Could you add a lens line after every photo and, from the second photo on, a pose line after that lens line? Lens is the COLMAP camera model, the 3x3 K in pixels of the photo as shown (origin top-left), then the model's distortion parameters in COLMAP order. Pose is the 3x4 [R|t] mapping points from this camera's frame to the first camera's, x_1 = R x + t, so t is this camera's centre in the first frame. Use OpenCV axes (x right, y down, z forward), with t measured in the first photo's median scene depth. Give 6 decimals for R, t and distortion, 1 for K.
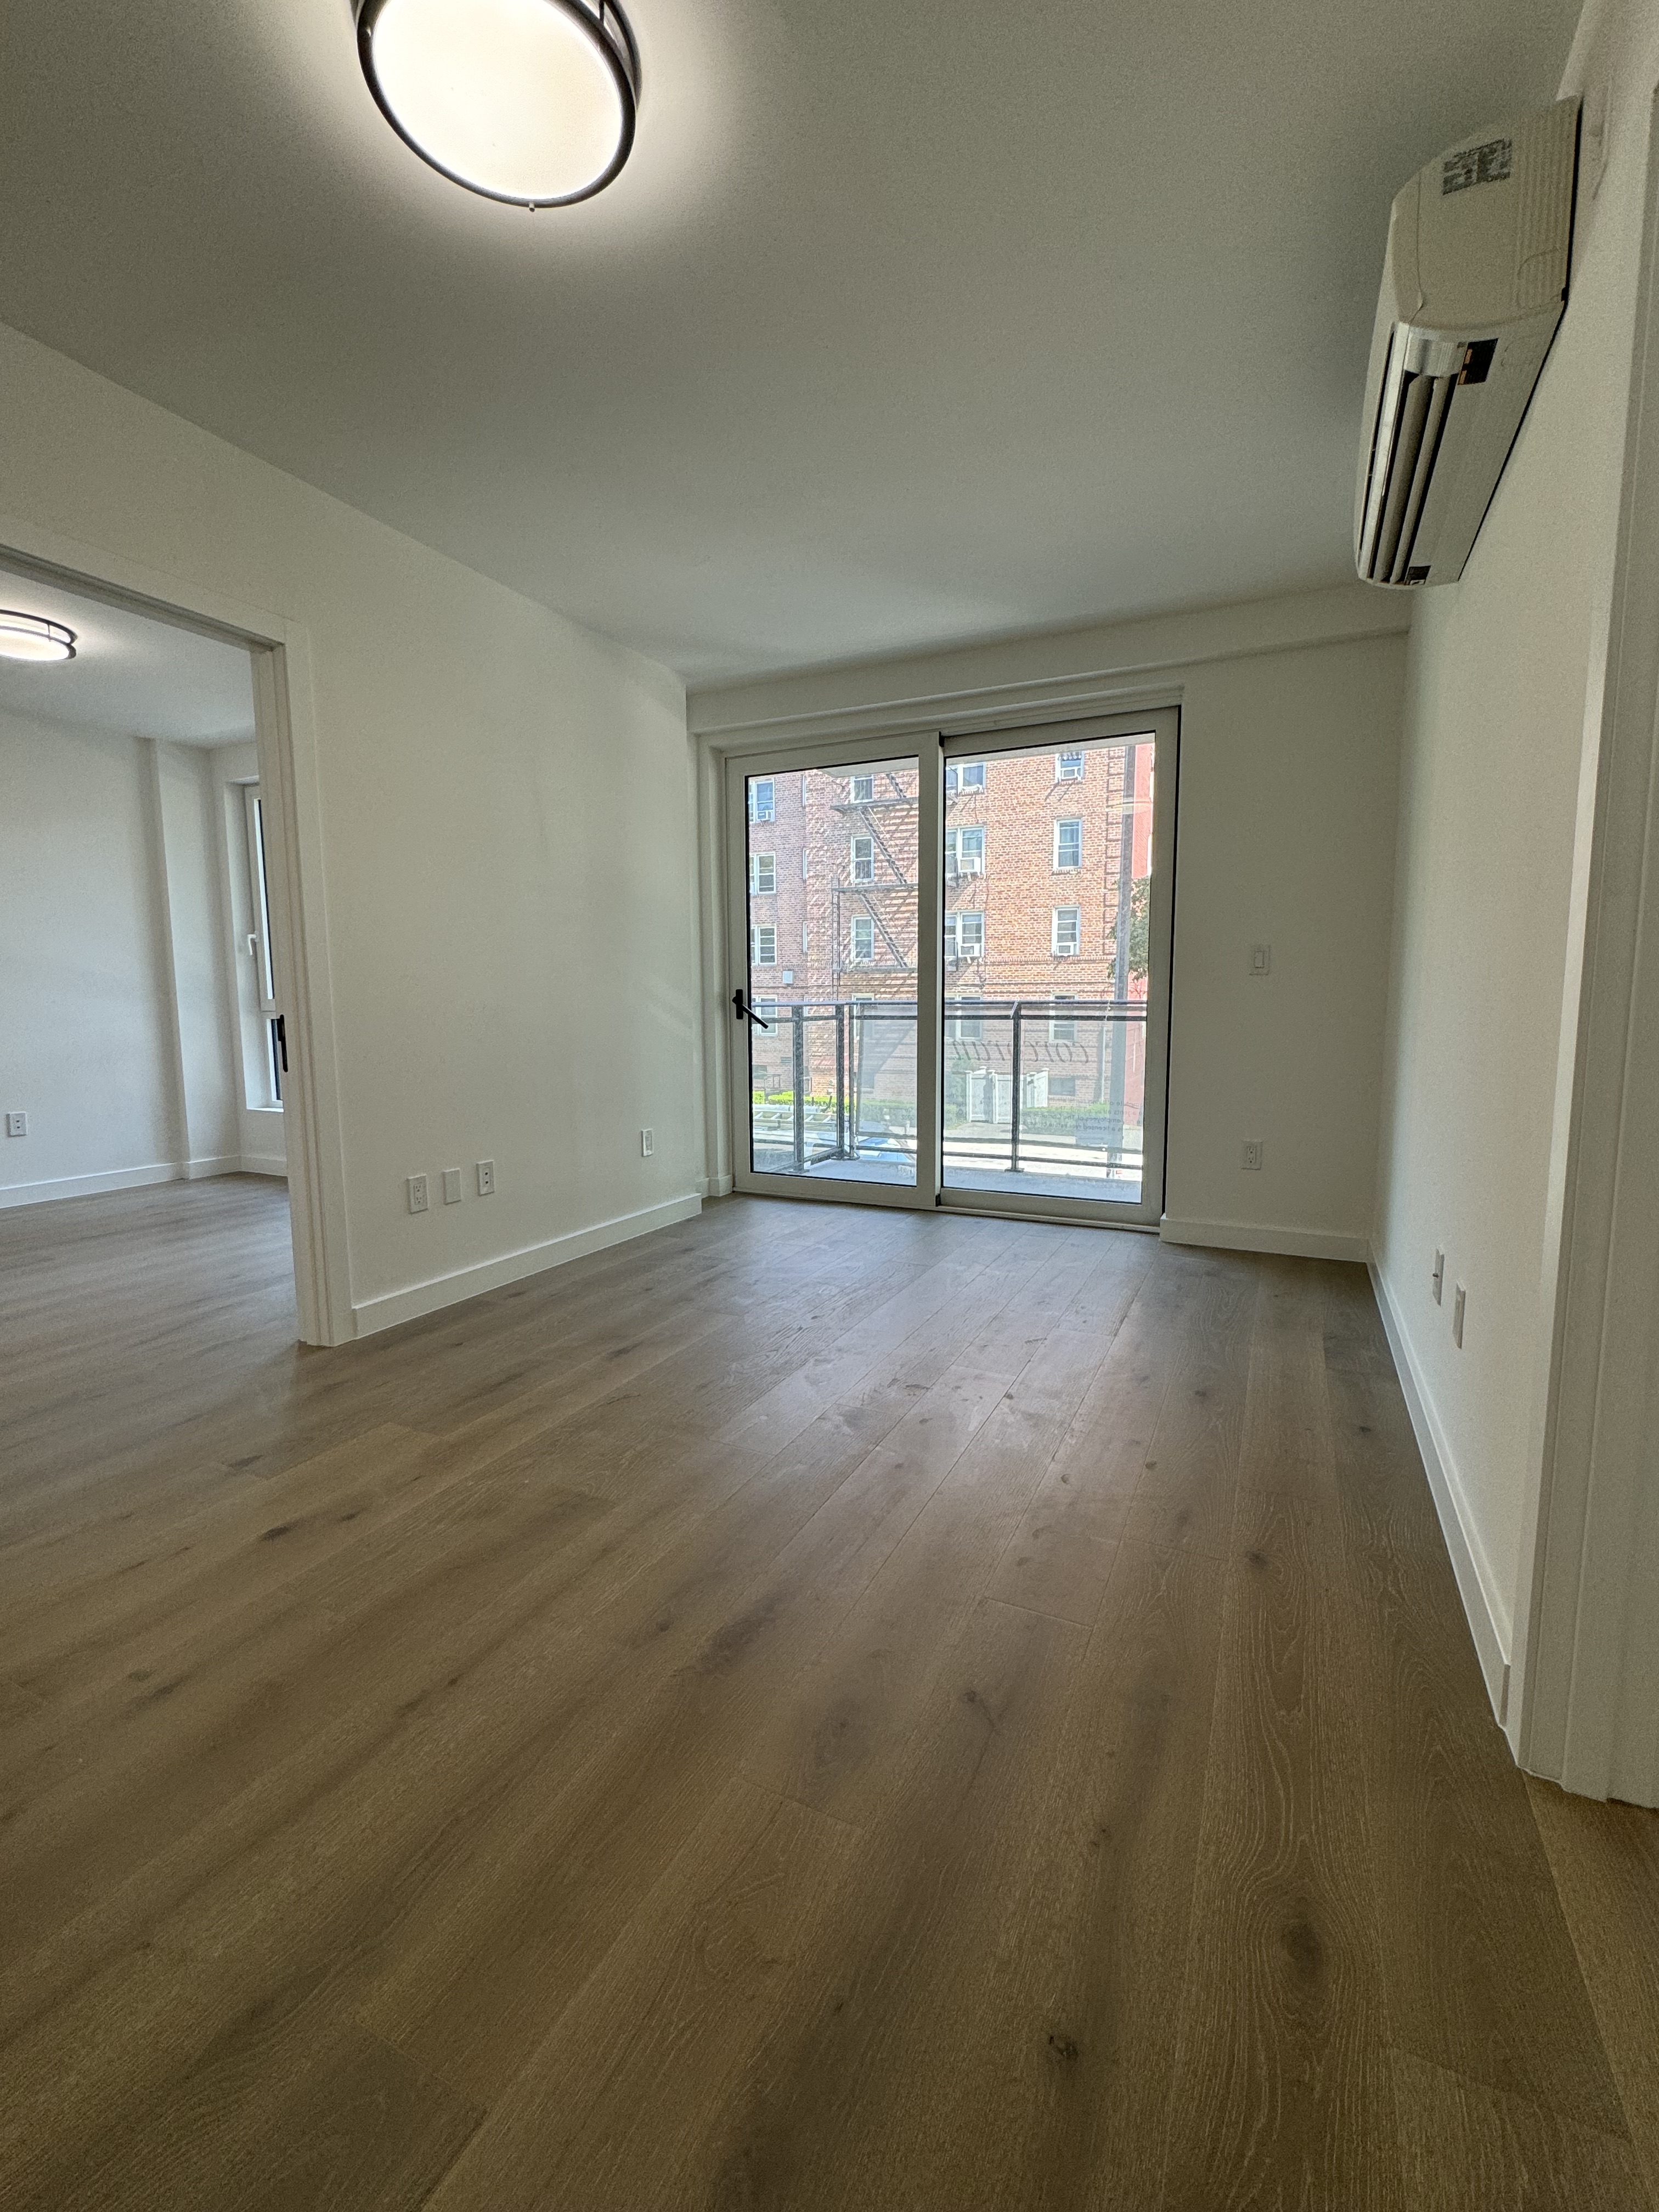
lens RADIAL K [[936.9, 0, 832.2], [0, 936.9, 1099.2], [0, 0, 1]] dist [-0.002508, -0.000259]
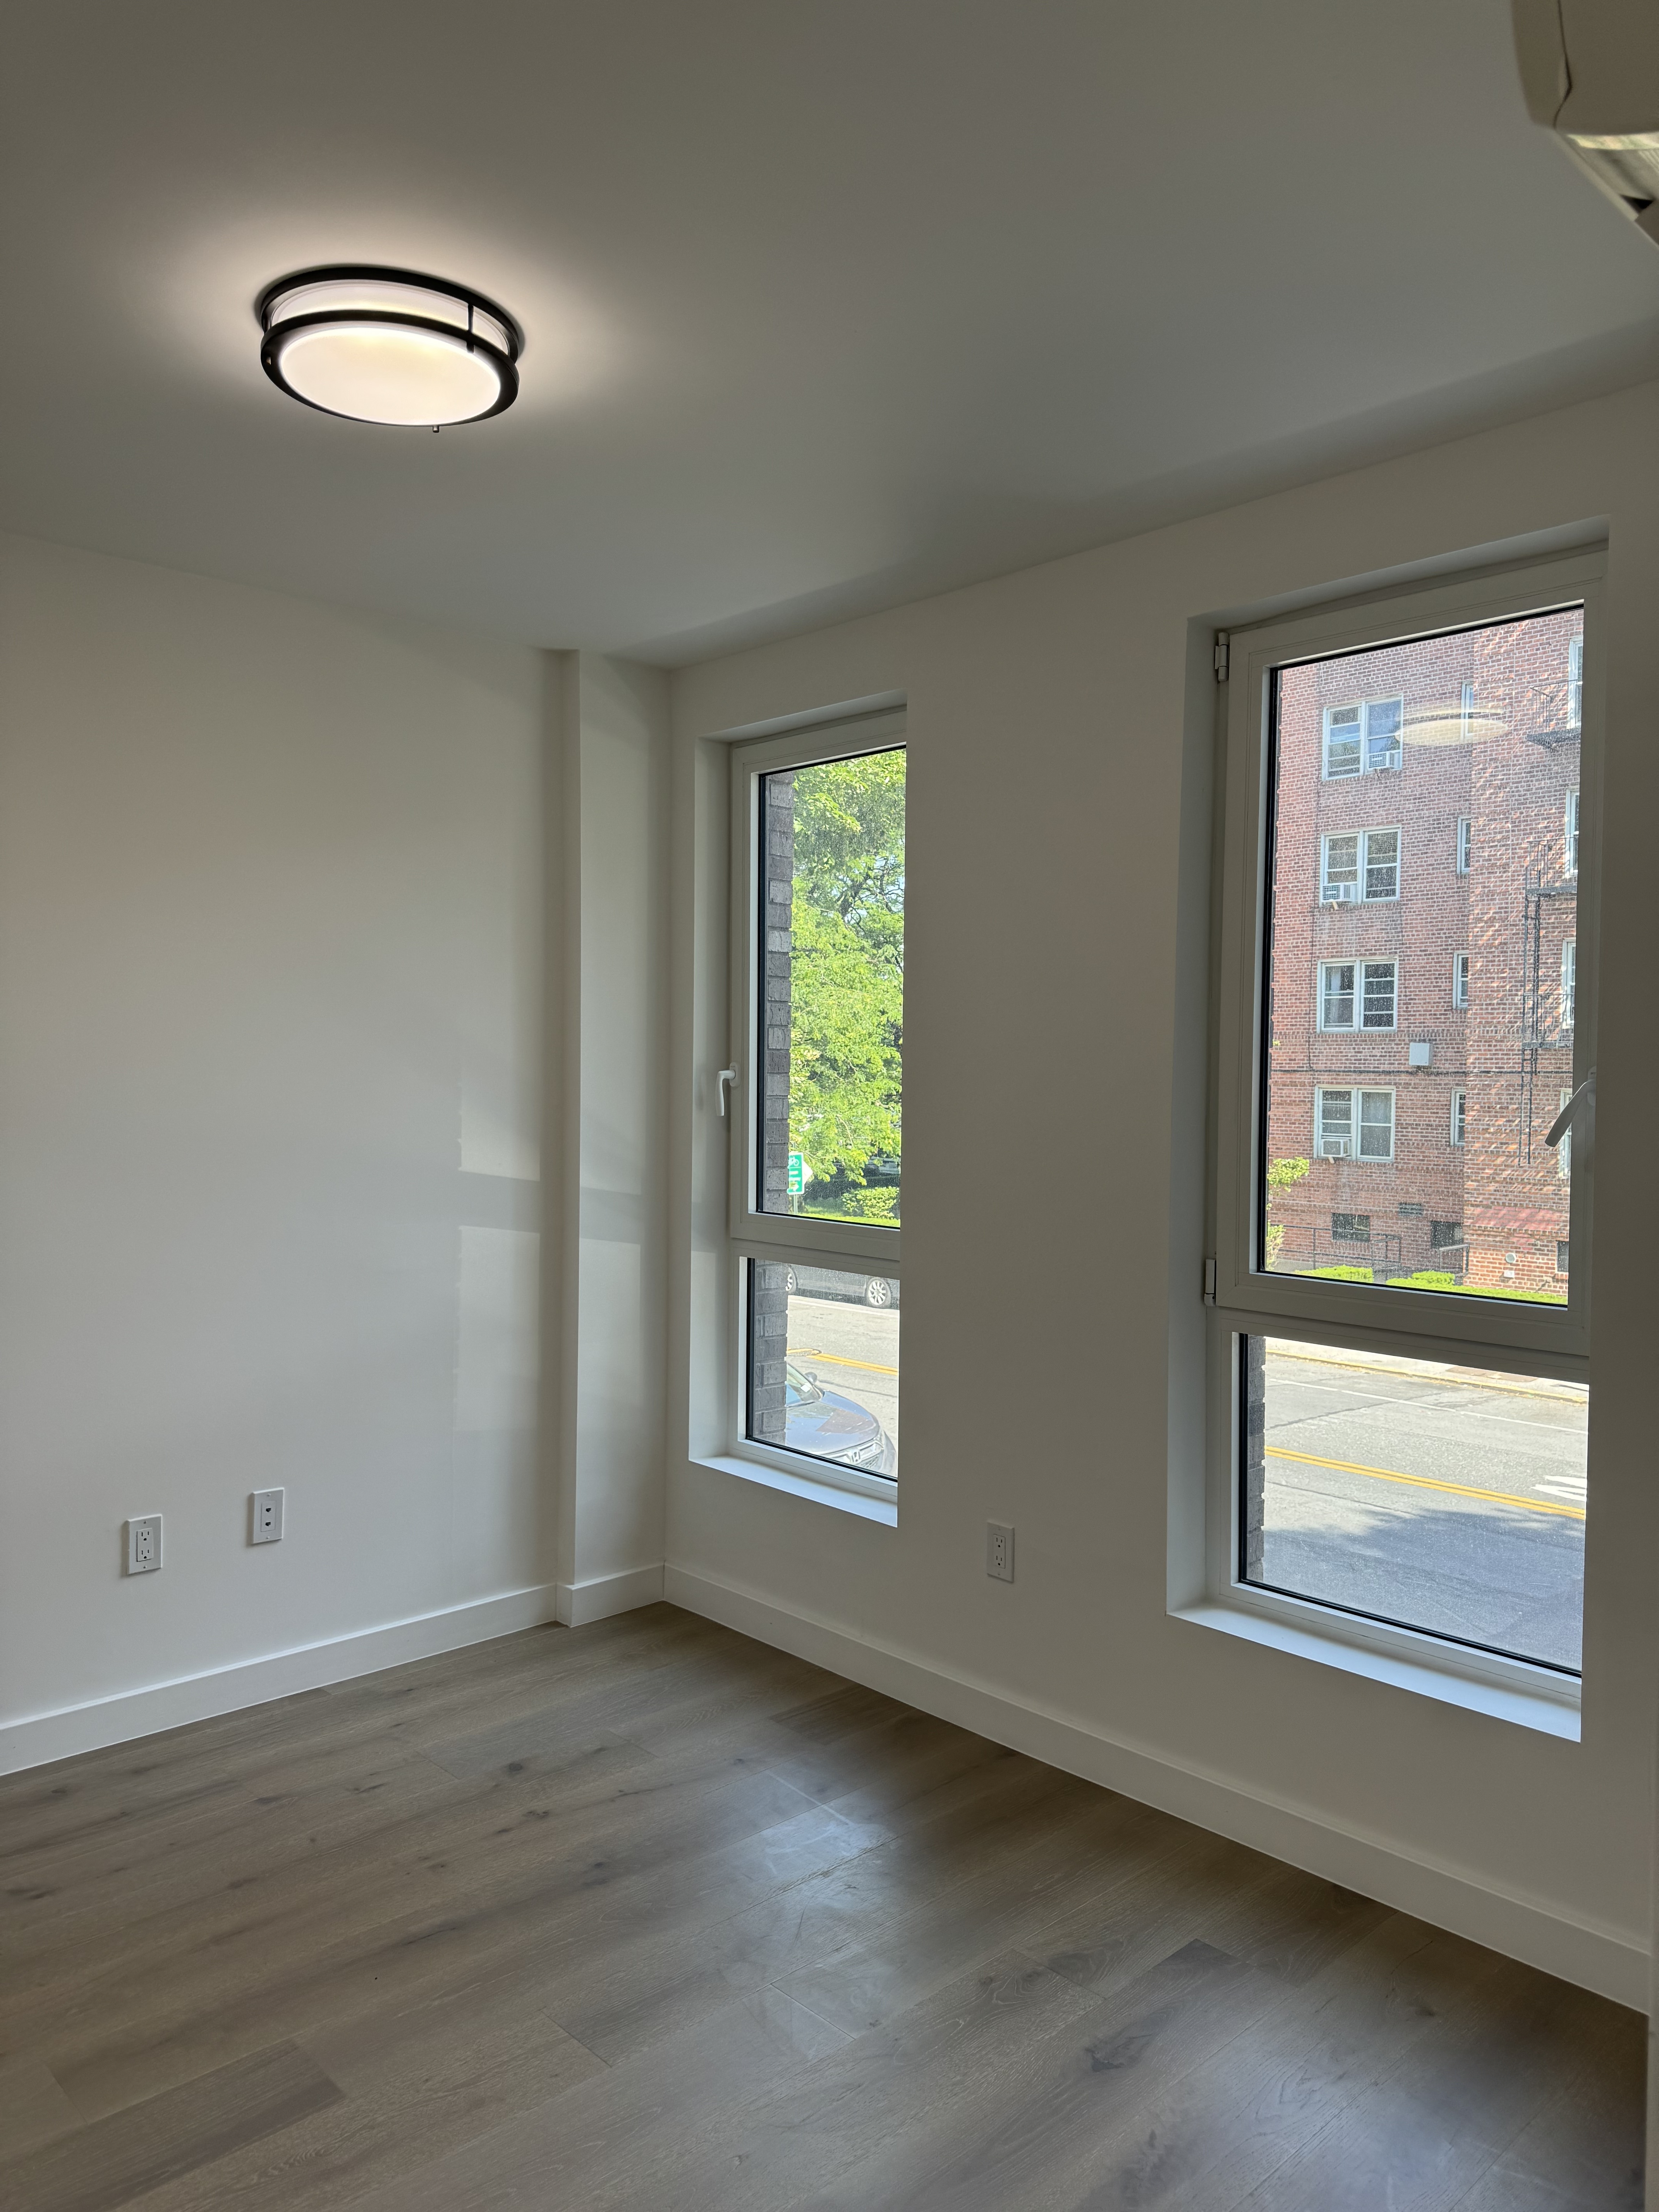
lens RADIAL K [[1551.2, 0, 823.5], [0, 1551.2, 1101.8], [0, 0, 1]] dist [0.048950, -0.046384]
pose [[0.934460, 0.024735, -0.355208, -0.051811], [-0.055222, 0.995581, -0.075947, -0.017672], [0.351760, 0.090585, 0.931697, 0.054372]]
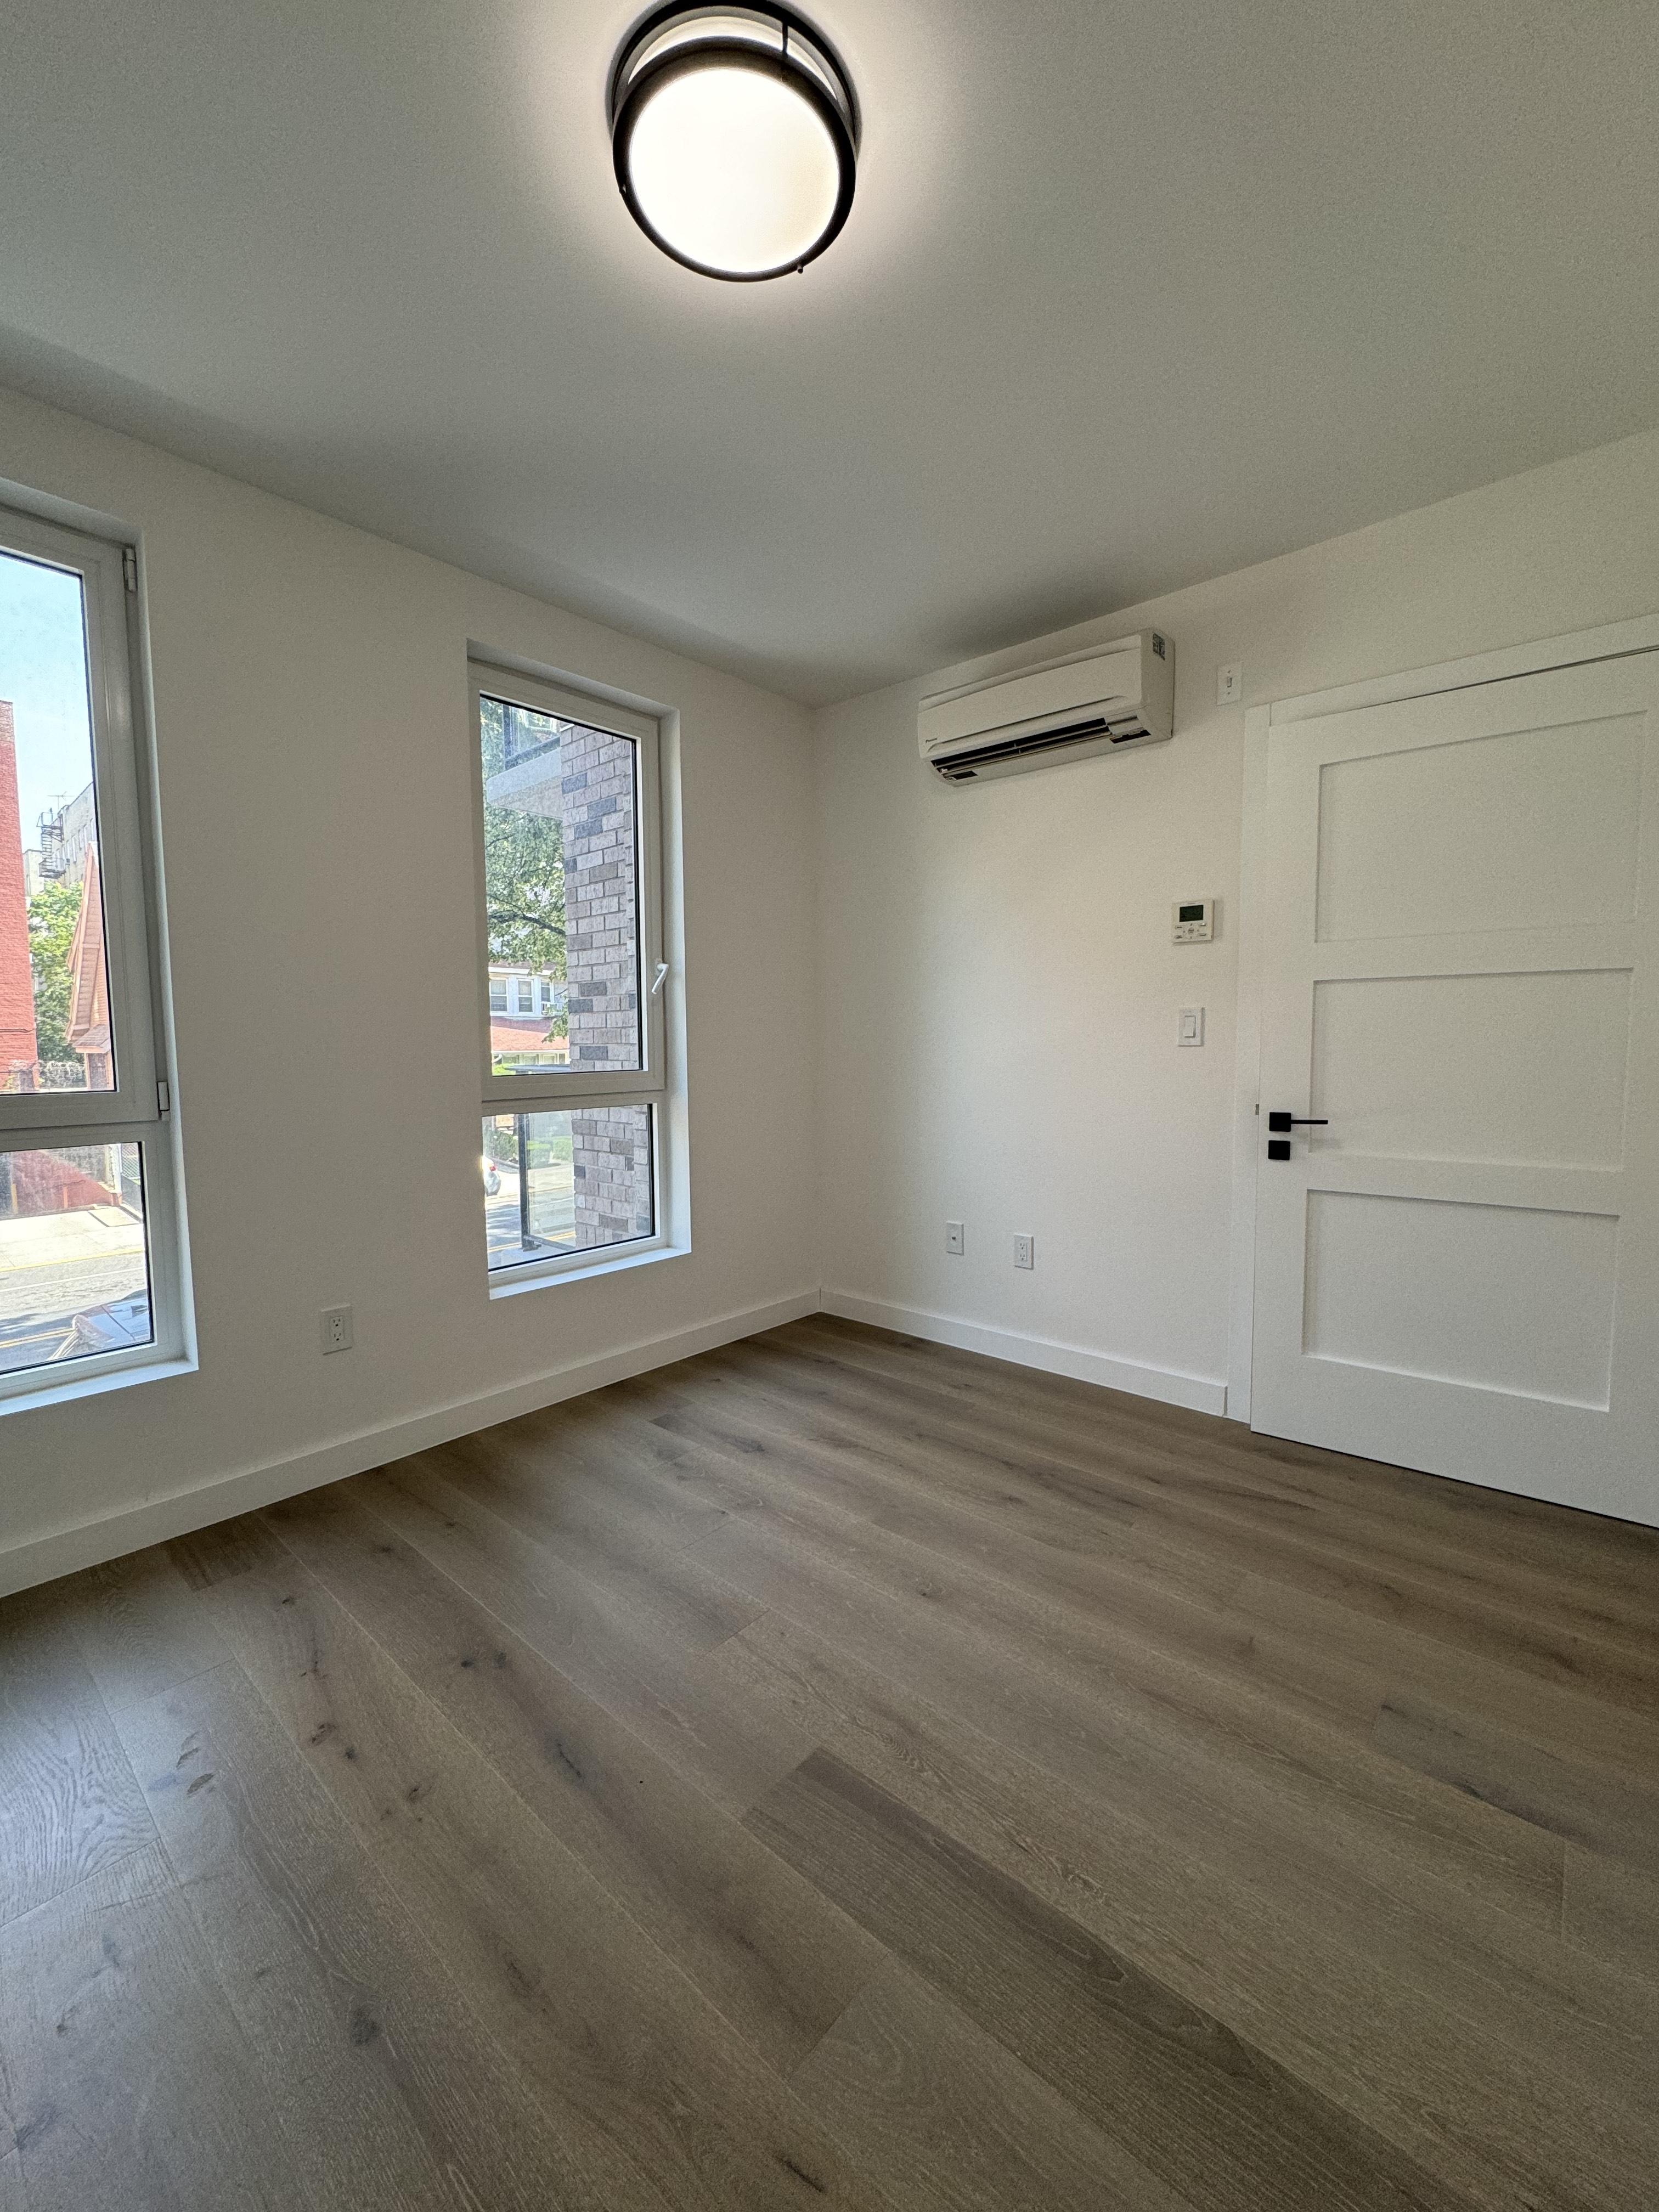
lens RADIAL K [[895.6, 0, 817.8], [0, 895.6, 1092.8], [0, 0, 1]] dist [0.000204, -0.000391]
pose [[0.267886, -0.050174, 0.962143, -0.131214], [0.108057, 0.993907, 0.021744, -0.013115], [-0.957372, 0.098141, 0.271676, 0.096159]]
